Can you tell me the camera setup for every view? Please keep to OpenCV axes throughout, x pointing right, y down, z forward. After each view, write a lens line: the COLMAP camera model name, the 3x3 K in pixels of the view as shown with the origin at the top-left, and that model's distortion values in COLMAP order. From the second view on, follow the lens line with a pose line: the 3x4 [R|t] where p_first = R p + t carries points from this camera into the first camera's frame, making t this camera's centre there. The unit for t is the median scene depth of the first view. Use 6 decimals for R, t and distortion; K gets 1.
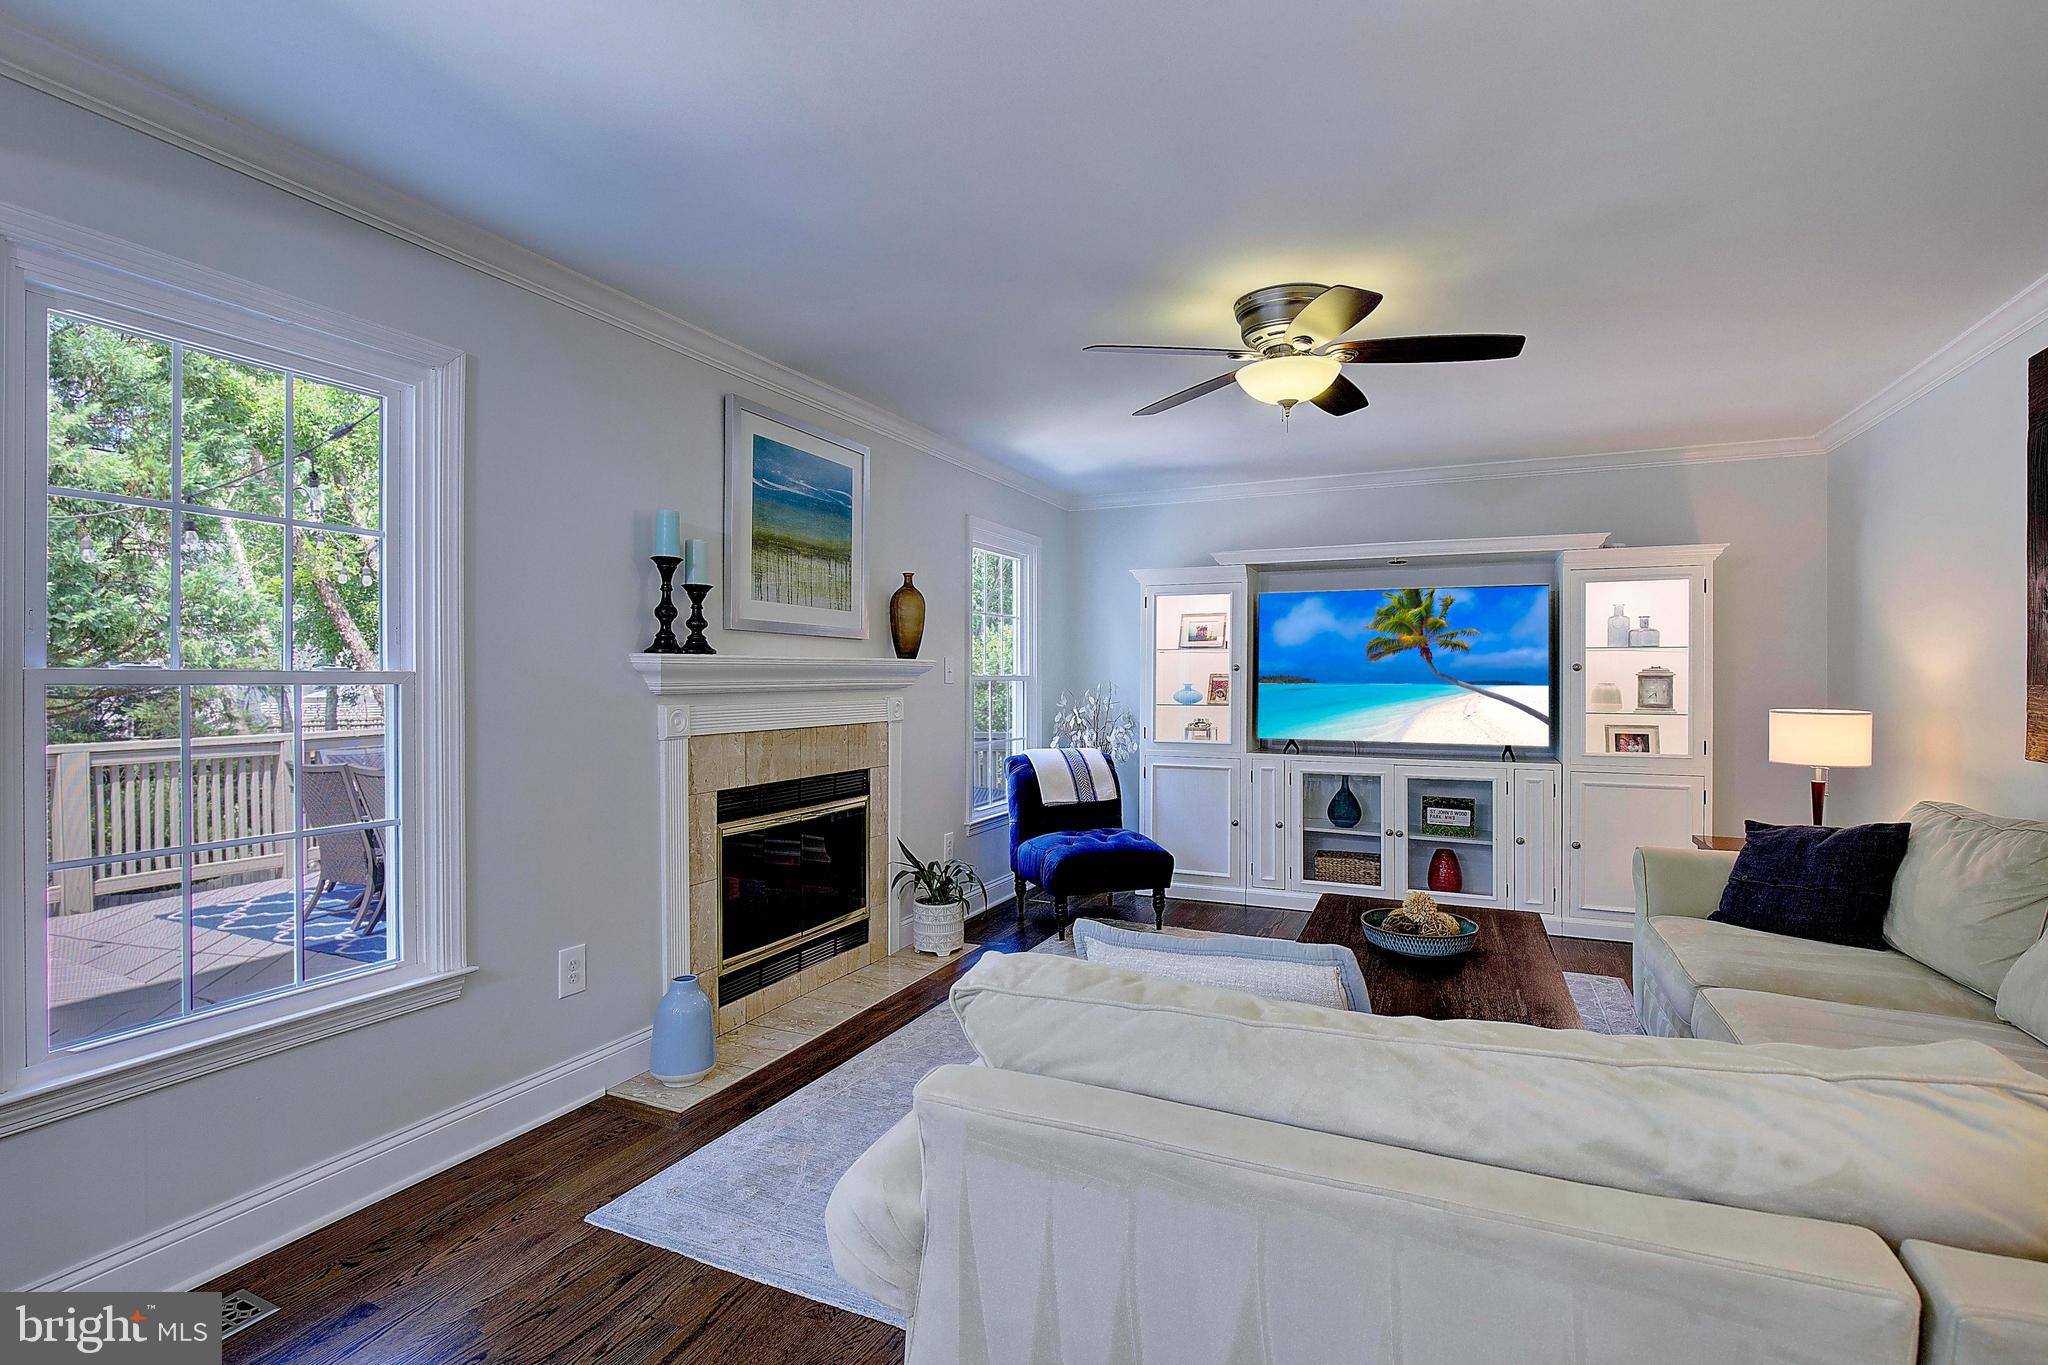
lens RADIAL K [[960.6, 0, 1035.2], [0, 960.6, 686.7], [0, 0, 1]] dist [-0.000188, -0.000069]
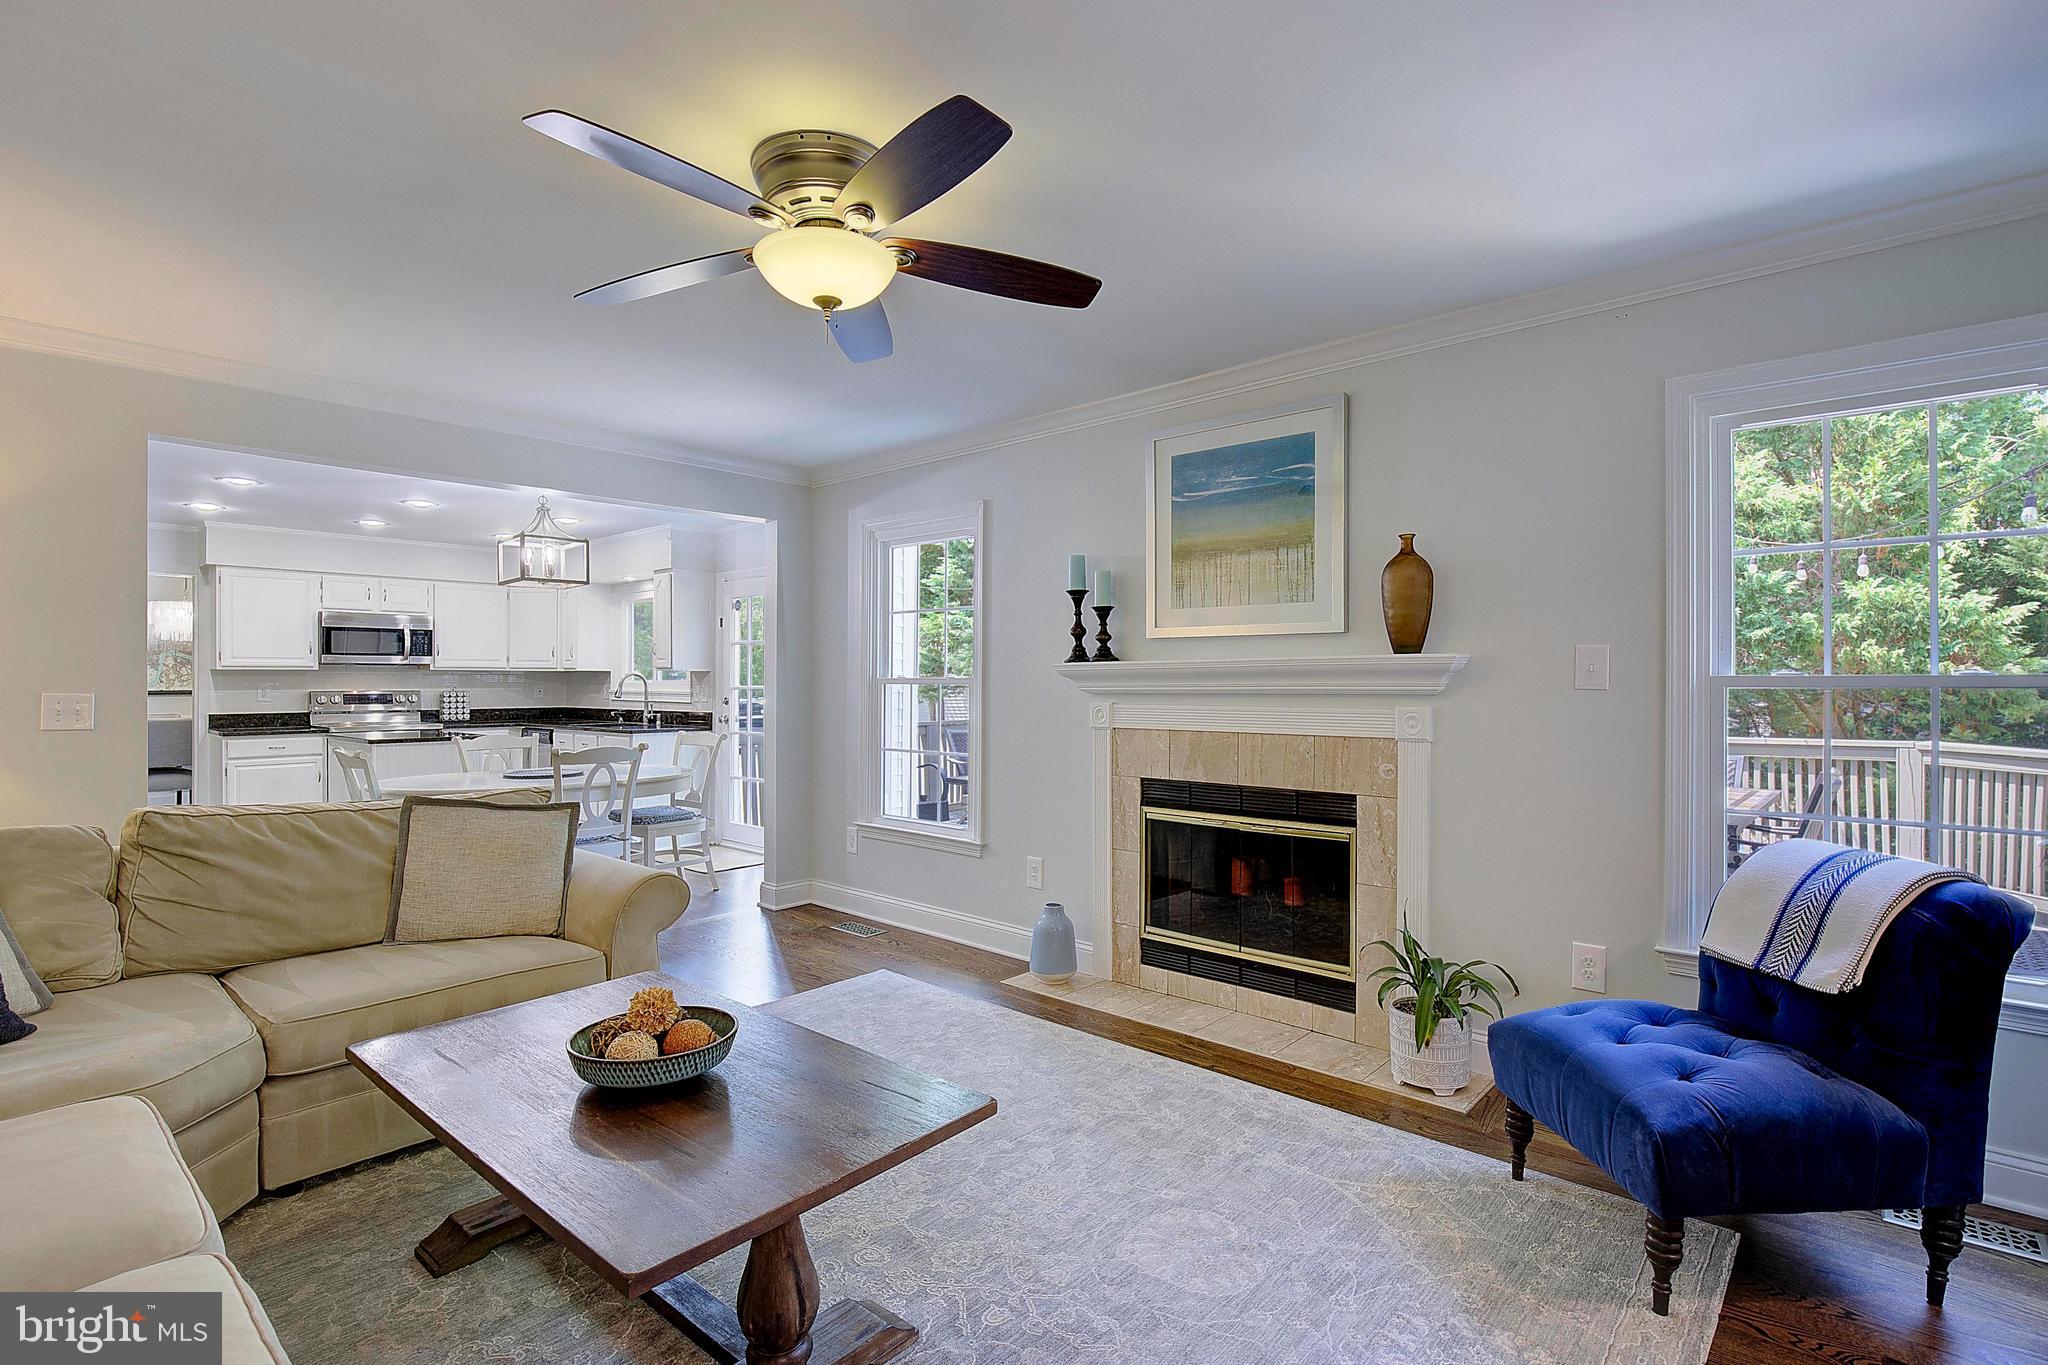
lens RADIAL K [[960.6, 0, 1035.2], [0, 960.6, 686.7], [0, 0, 1]] dist [-0.000188, -0.000069]
pose [[-0.292827, 0.006711, -0.956142, 0.792359], [-0.005691, 0.999945, 0.008762, -0.011198], [0.956148, 0.008007, -0.292773, 1.173772]]
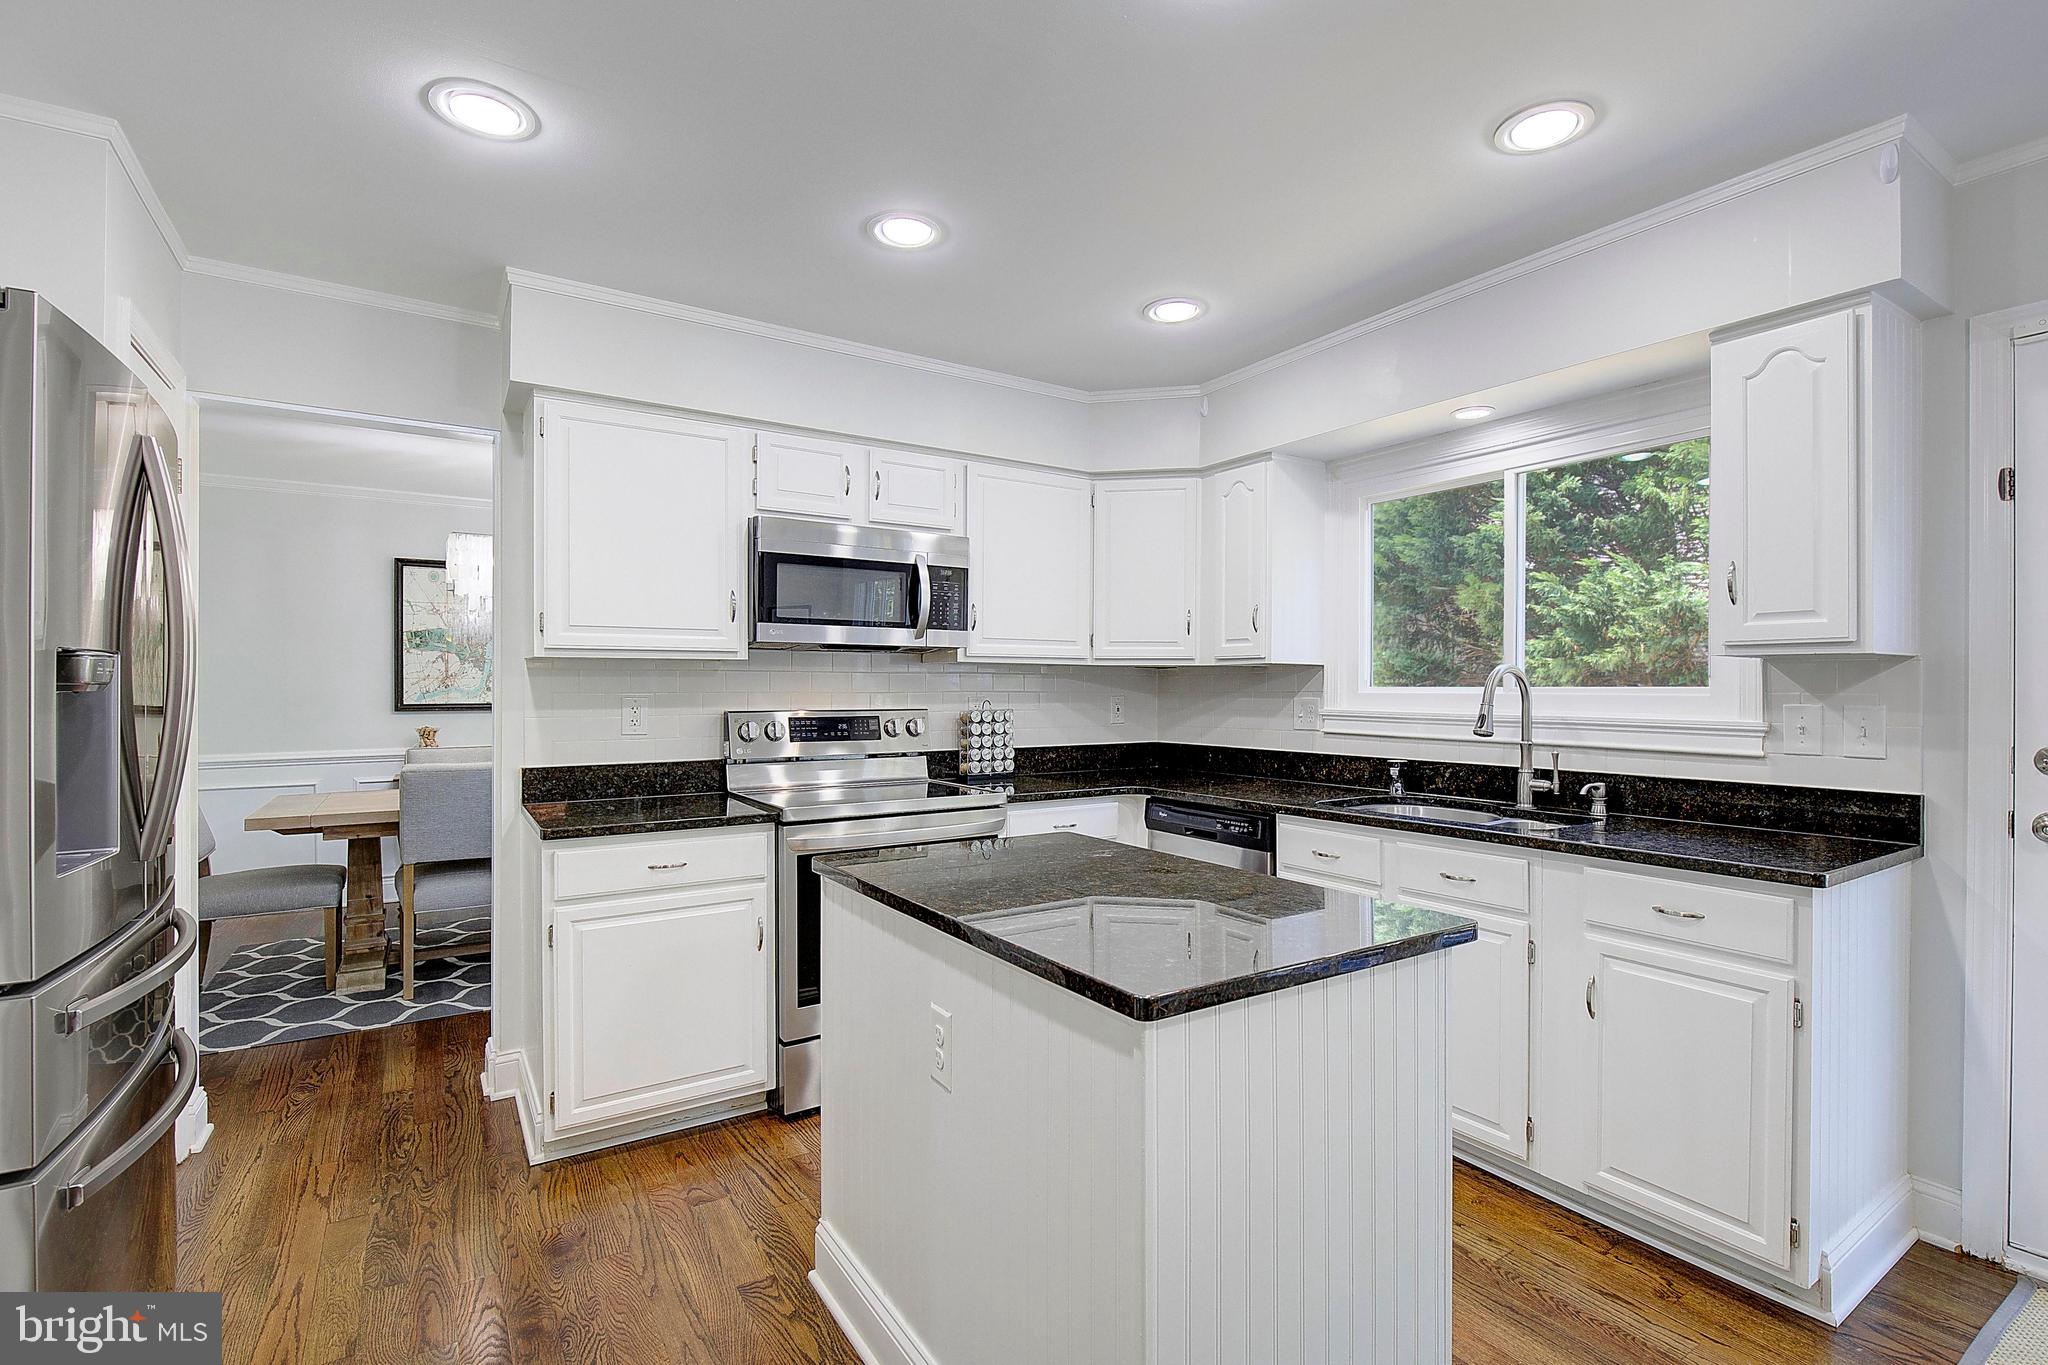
lens RADIAL K [[960.6, 0, 1035.2], [0, 960.6, 686.7], [0, 0, 1]] dist [-0.000188, -0.000069]
pose [[-0.537937, -0.000218, -0.842985, 0.510777], [-0.007007, 0.999967, 0.004212, -0.008467], [0.842956, 0.008172, -0.537921, 0.754150]]
